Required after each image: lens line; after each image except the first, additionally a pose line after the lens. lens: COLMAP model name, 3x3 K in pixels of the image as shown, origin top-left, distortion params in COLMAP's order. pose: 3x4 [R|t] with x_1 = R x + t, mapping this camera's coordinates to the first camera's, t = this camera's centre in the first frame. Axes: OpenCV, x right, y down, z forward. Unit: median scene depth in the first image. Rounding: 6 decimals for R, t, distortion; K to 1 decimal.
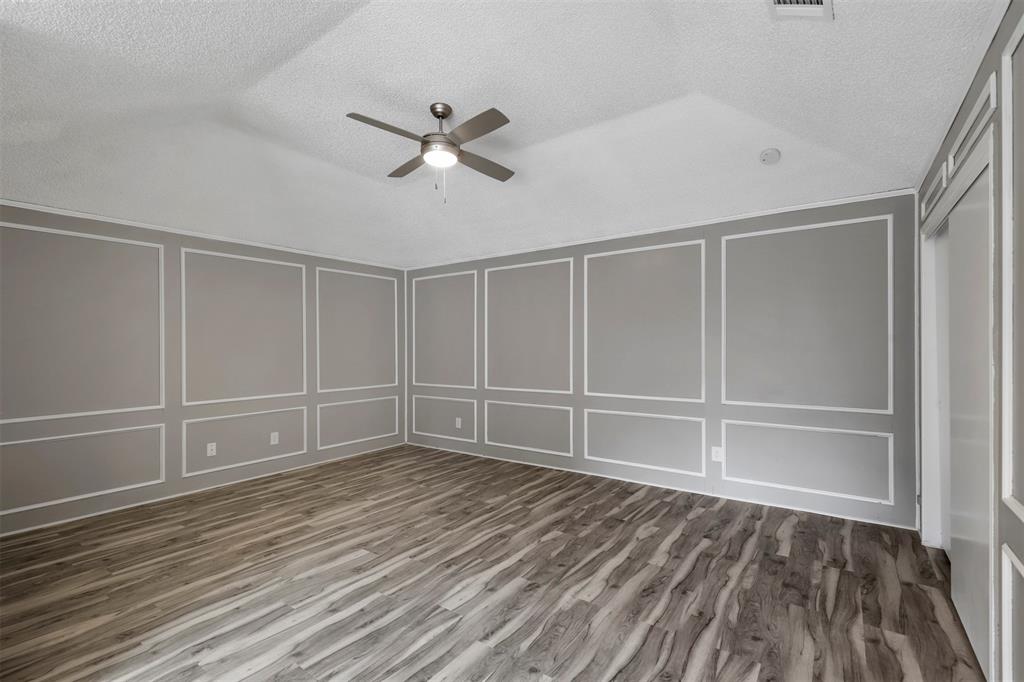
lens RADIAL K [[466.4, 0, 512.3], [0, 466.4, 344.7], [0, 0, 1]] dist [-0.002949, 0.000275]
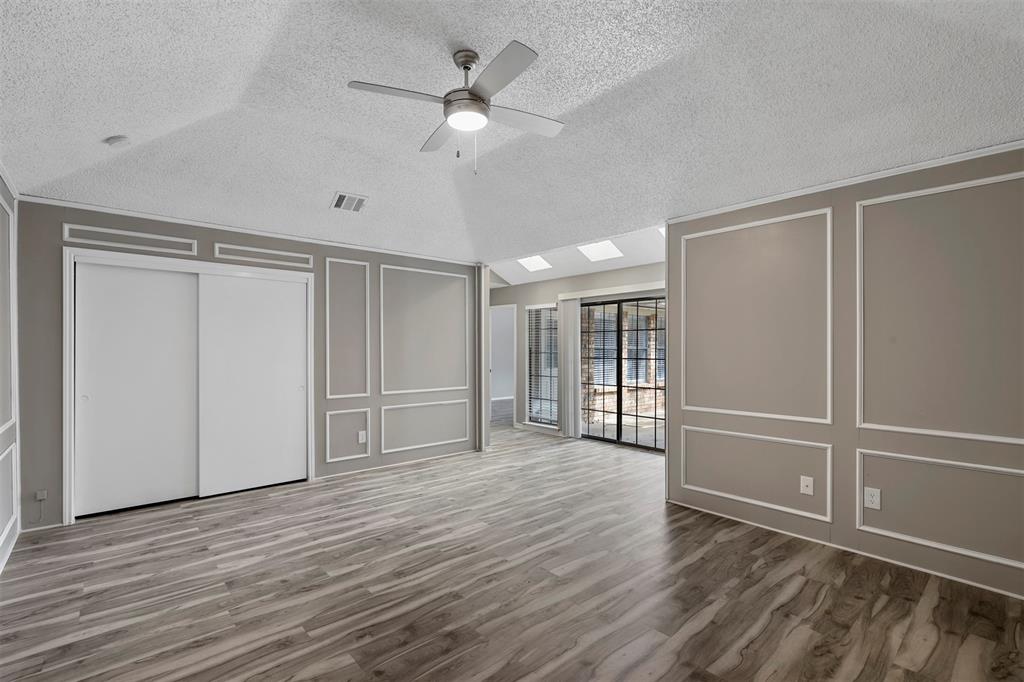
lens RADIAL K [[466.4, 0, 511.5], [0, 466.4, 347.0], [0, 0, 1]] dist [-0.002949, 0.000275]
pose [[-0.975178, 0.009269, 0.221228, -0.448547], [0.007271, 0.999925, -0.009844, 0.012973], [-0.221302, -0.007991, -0.975172, 1.951931]]
